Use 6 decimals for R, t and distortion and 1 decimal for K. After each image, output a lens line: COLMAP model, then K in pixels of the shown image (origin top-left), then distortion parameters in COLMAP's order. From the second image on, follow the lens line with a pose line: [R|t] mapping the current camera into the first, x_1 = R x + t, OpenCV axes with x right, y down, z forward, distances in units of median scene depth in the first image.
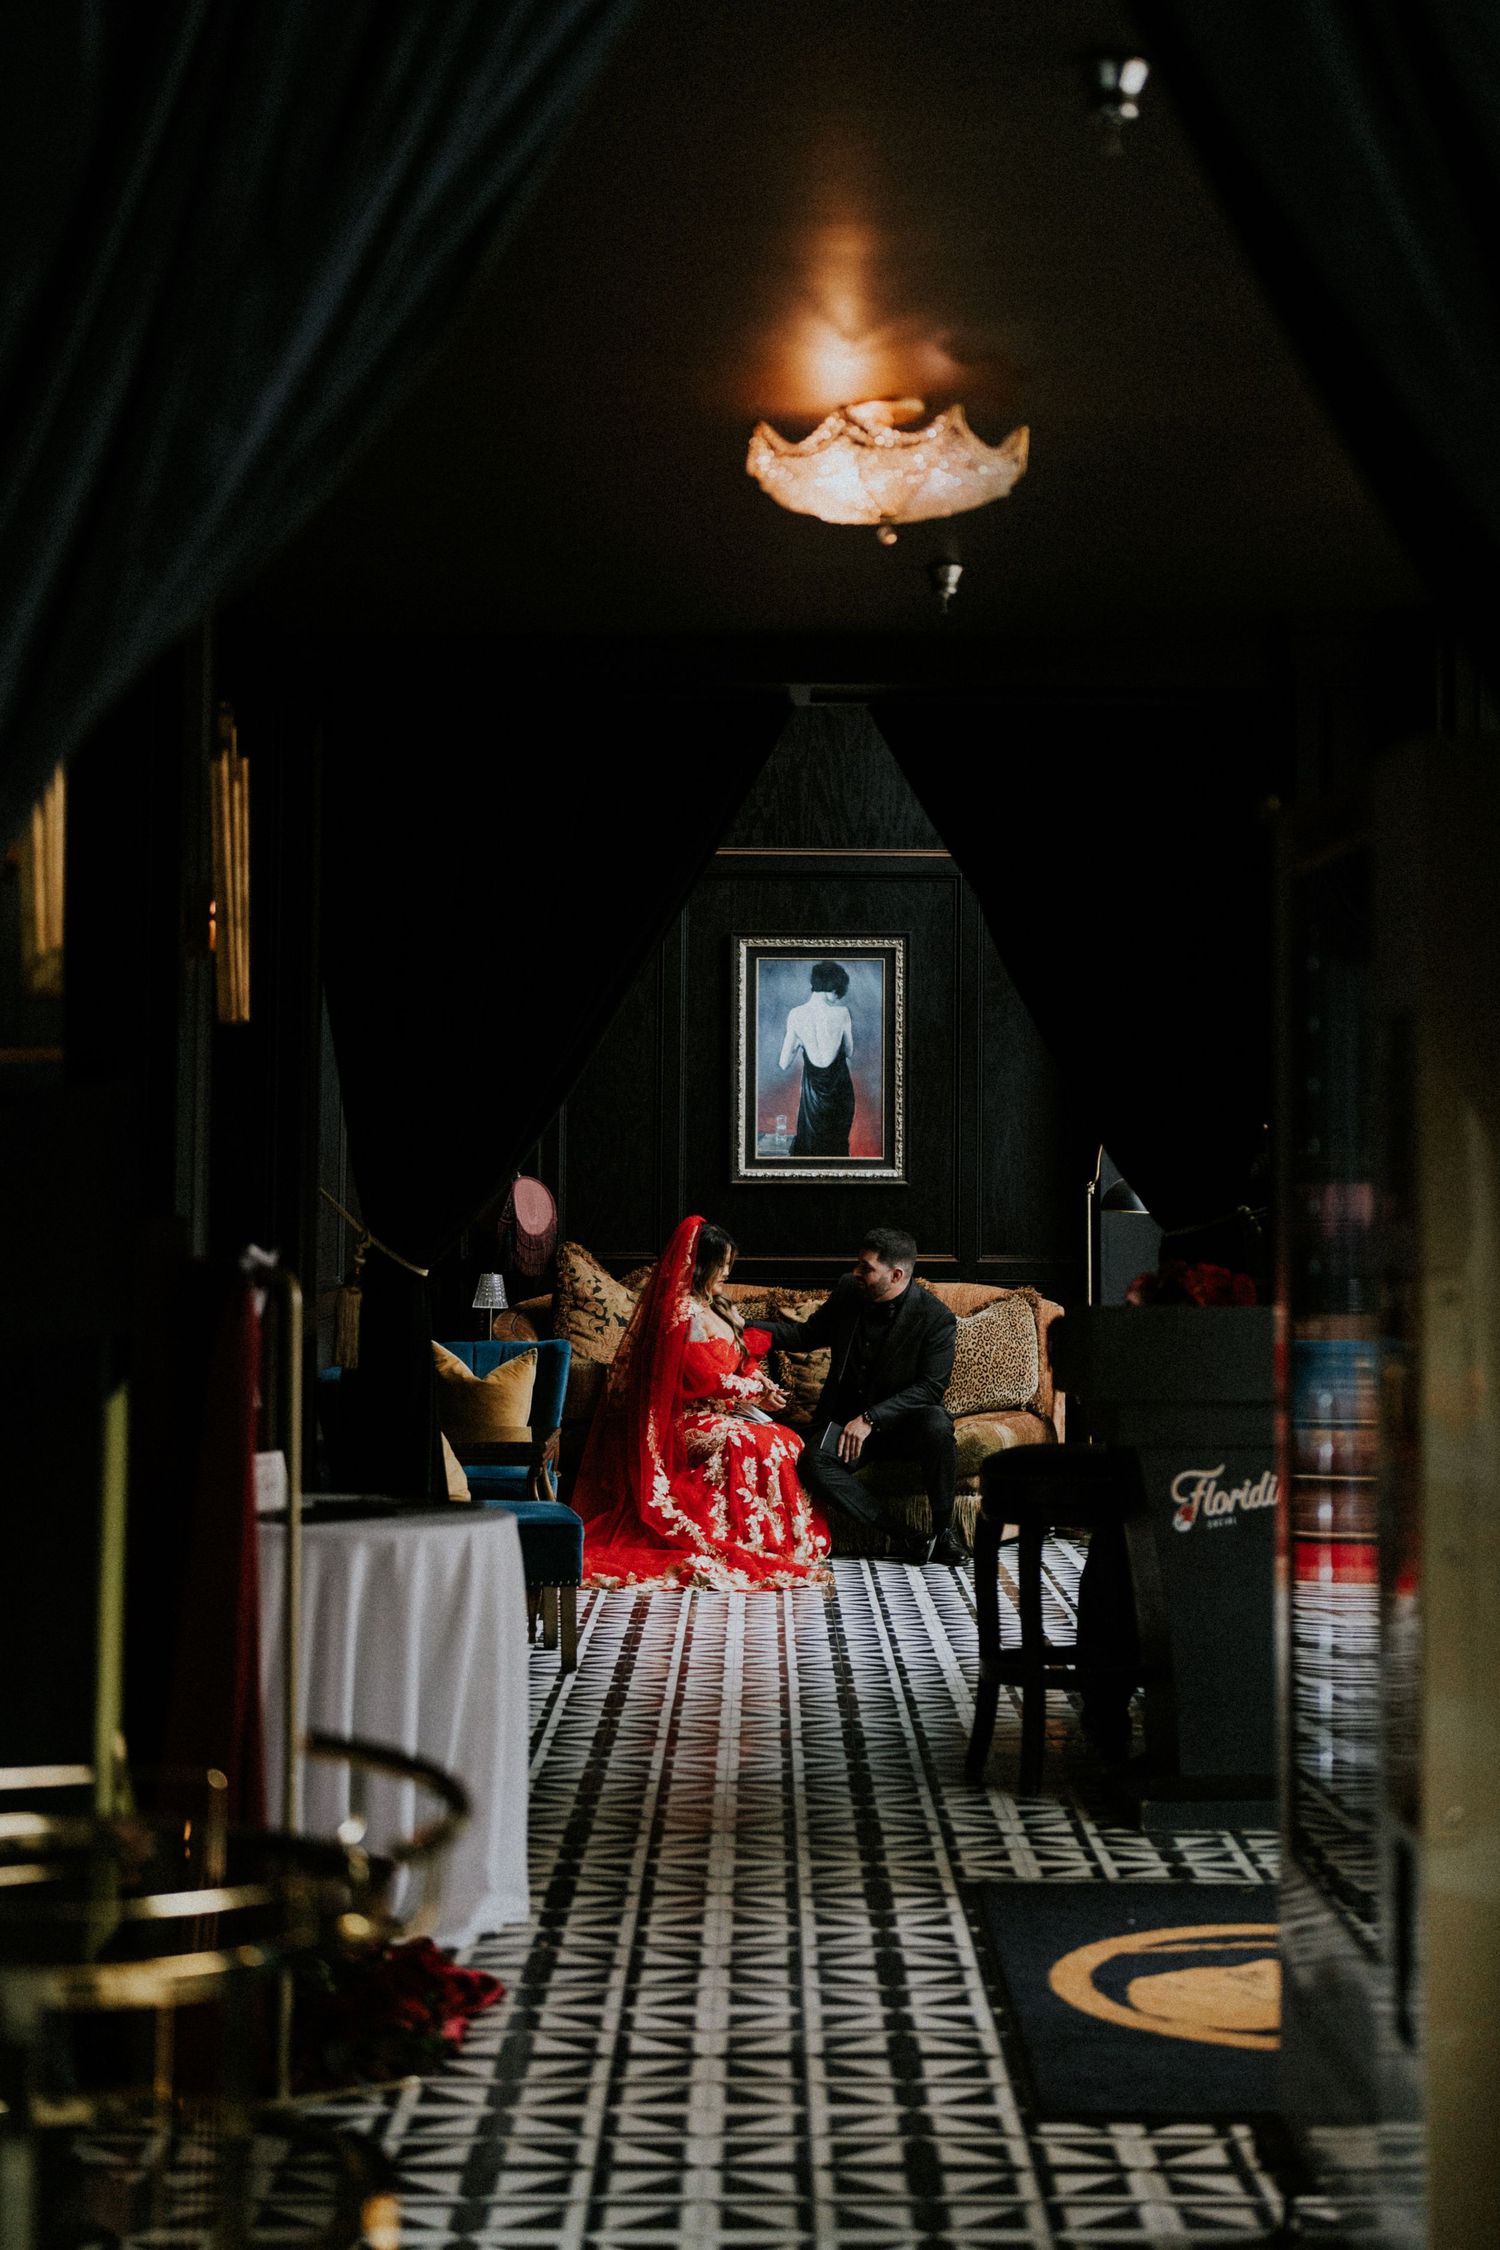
lens RADIAL K [[3525.6, 0, 759.9], [0, 3525.6, 1103.0], [0, 0, 1]] dist [0.027713, 0.000000]
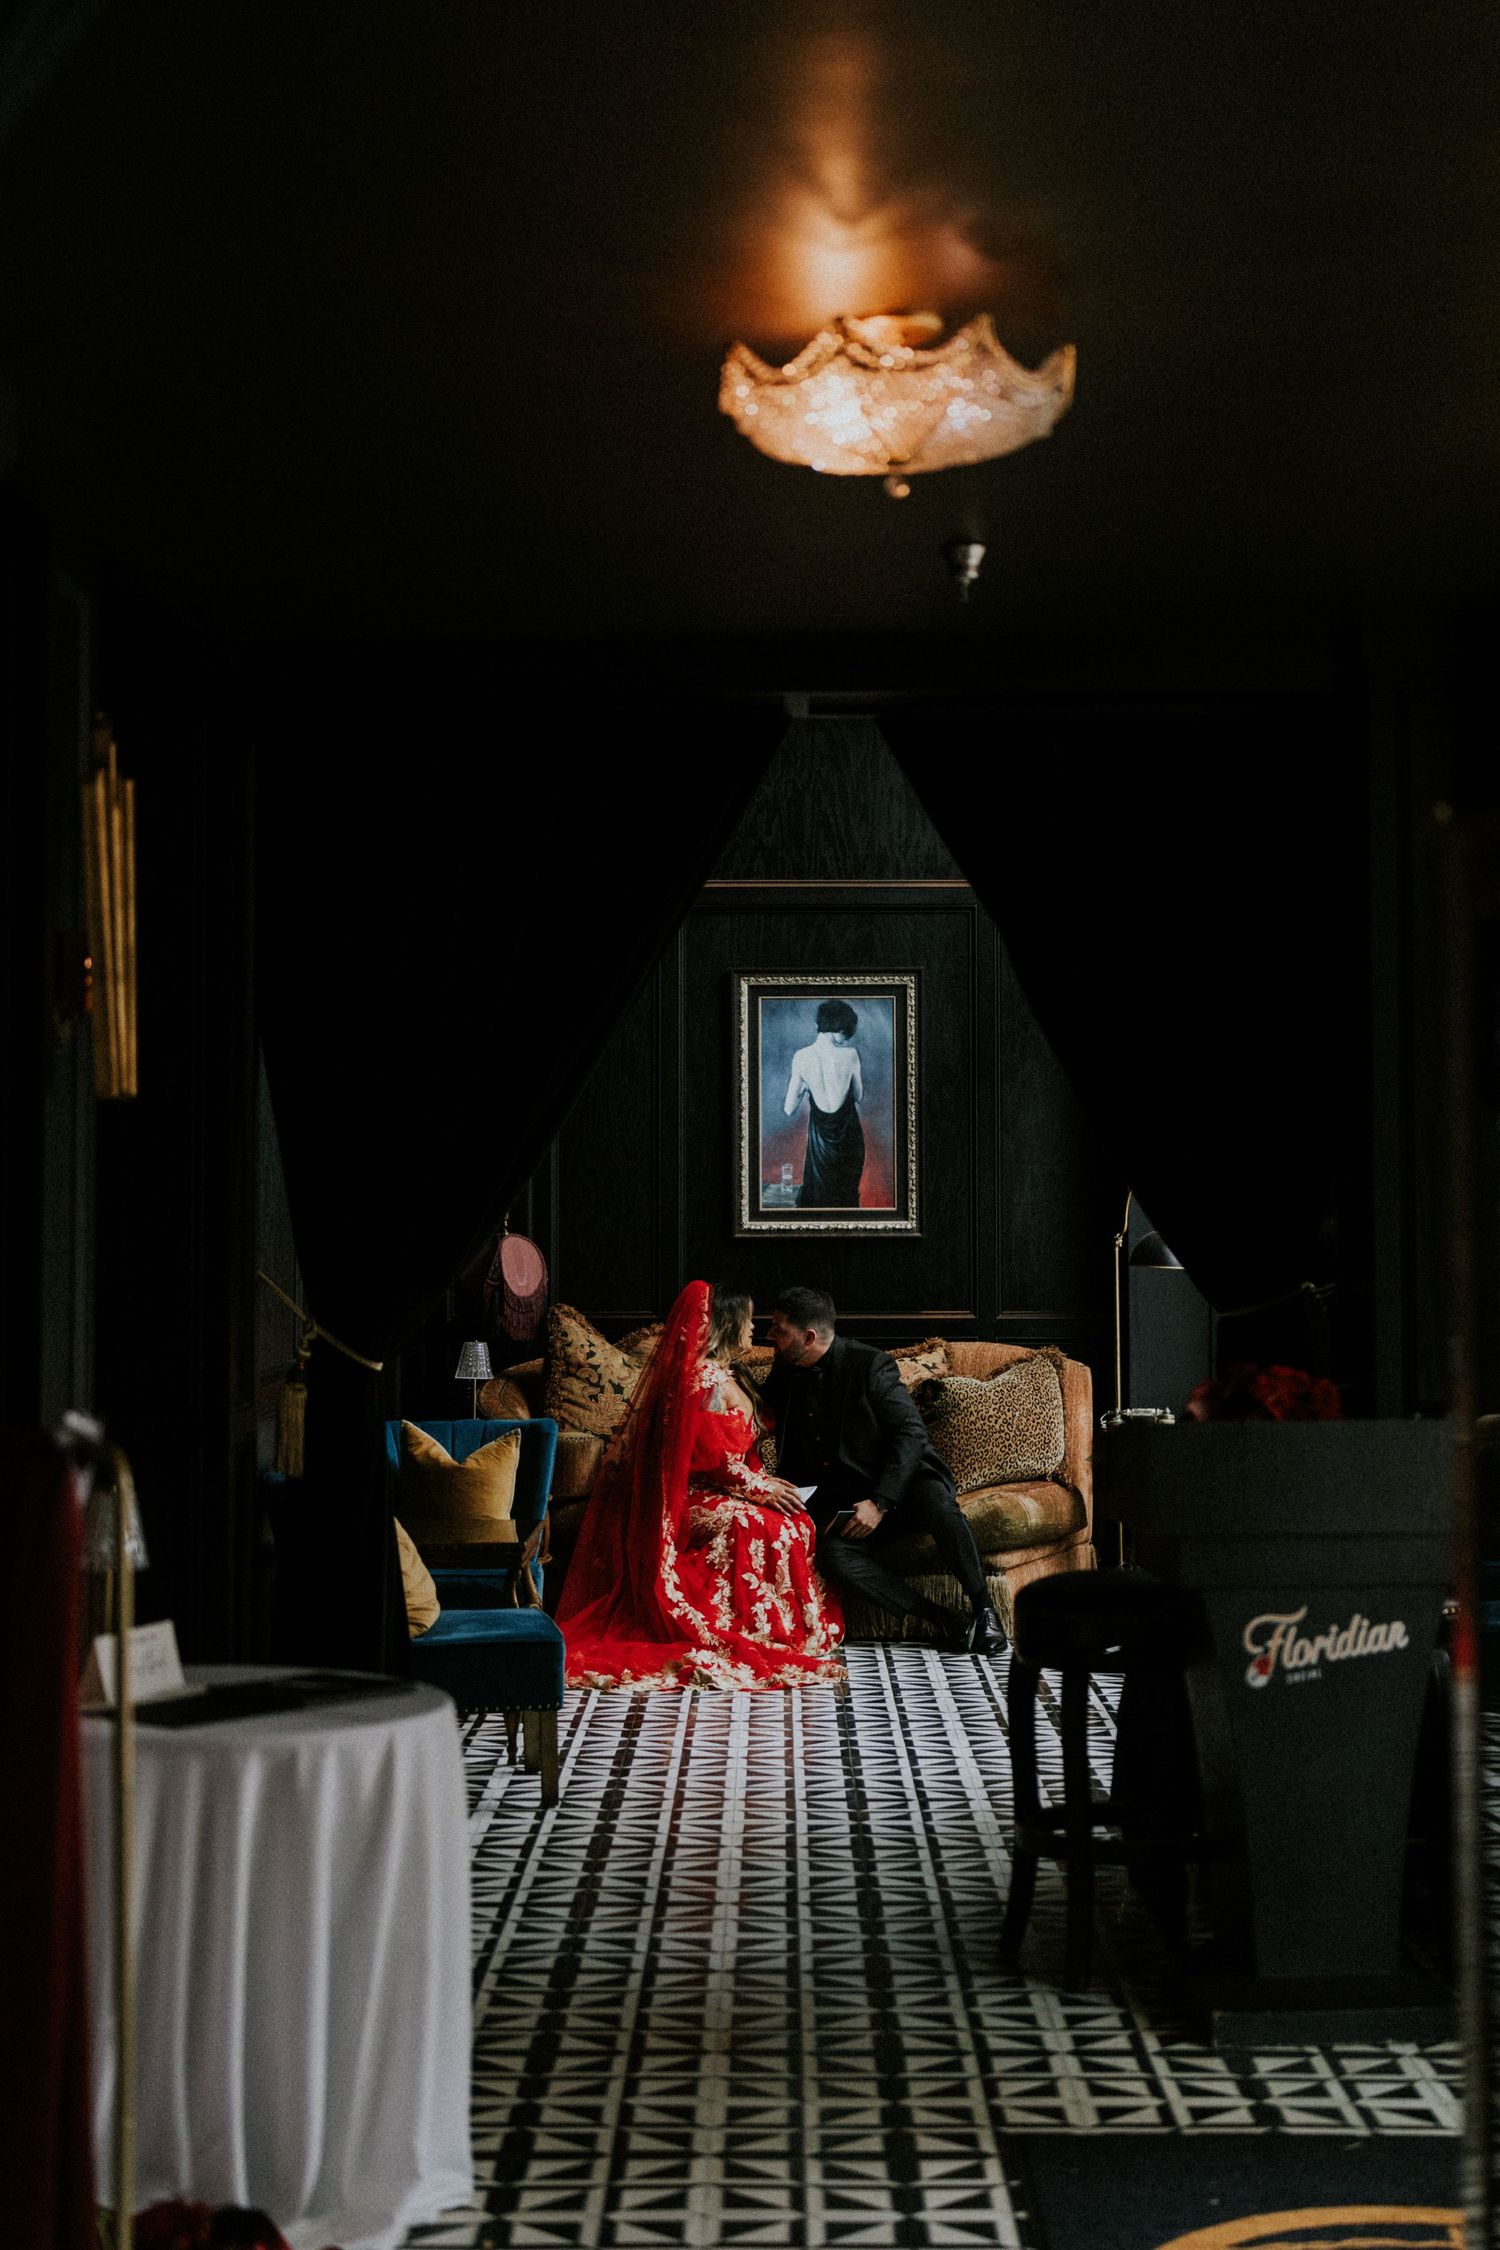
lens RADIAL K [[3525.6, 0, 755.3], [0, 3525.6, 1128.1], [0, 0, 1]] dist [0.027713, 0.000000]
pose [[0.999946, -0.009433, -0.004438, 0.002543], [0.009426, 0.999954, -0.001598, -0.006312], [0.004452, 0.001556, 0.999989, 0.082469]]
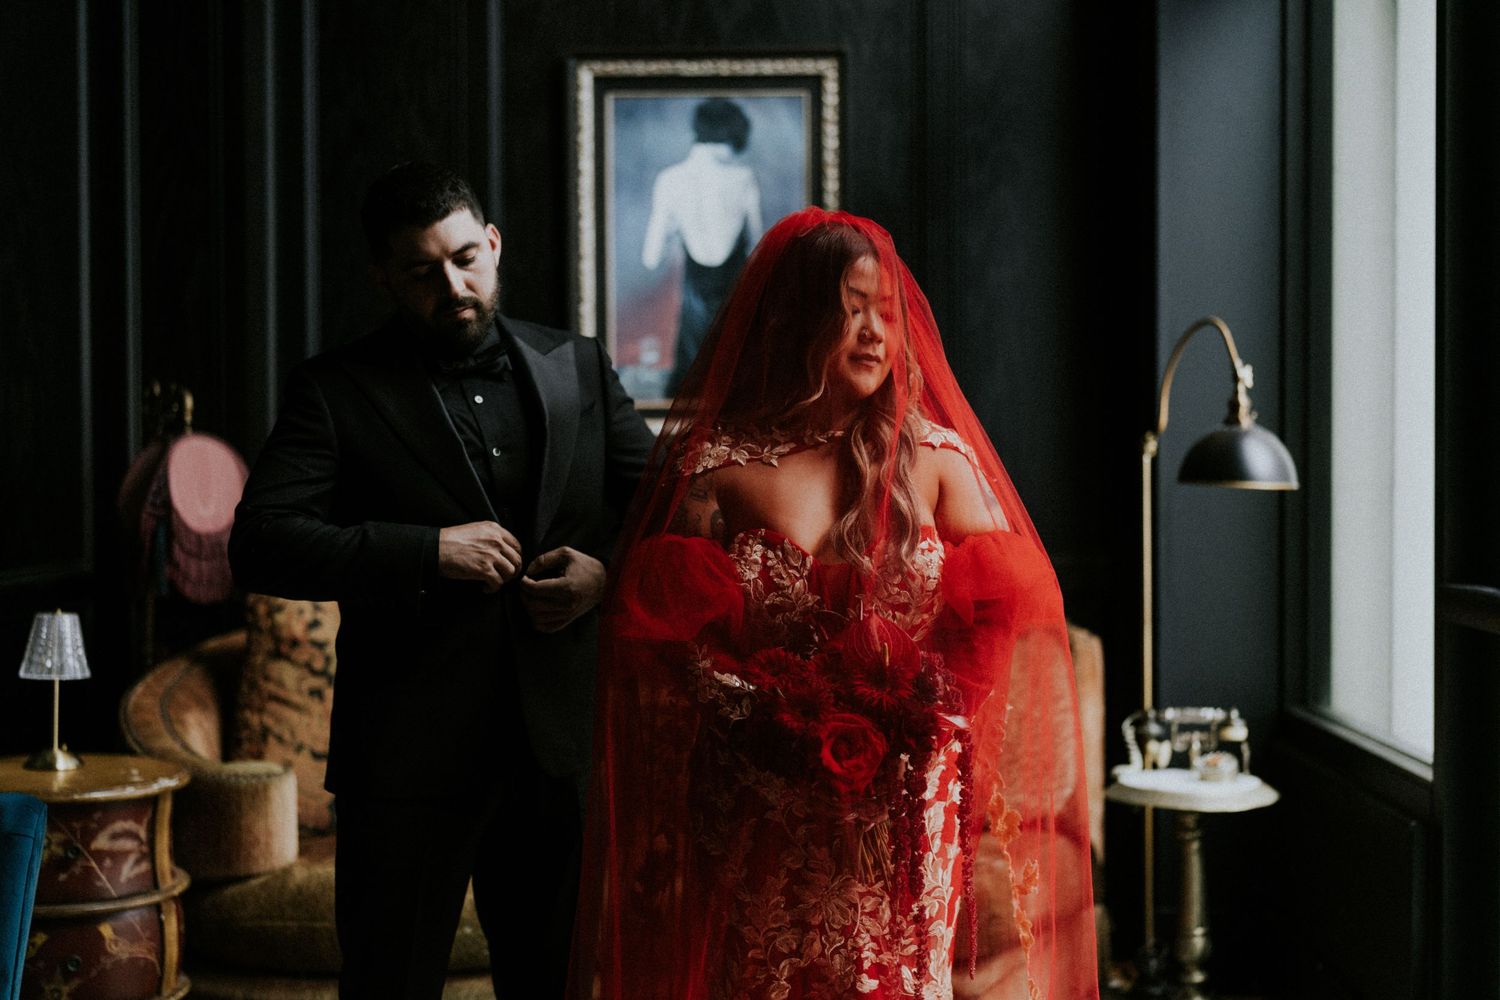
lens RADIAL K [[2350.4, 0, 779.4], [0, 2350.4, 450.8], [0, 0, 1]] dist [0.027713, 0.000000]
pose [[0.999897, -0.011886, -0.008085, 0.043497], [0.011971, 0.999872, 0.010602, 0.025721], [0.007958, -0.010698, 0.999911, 0.756873]]
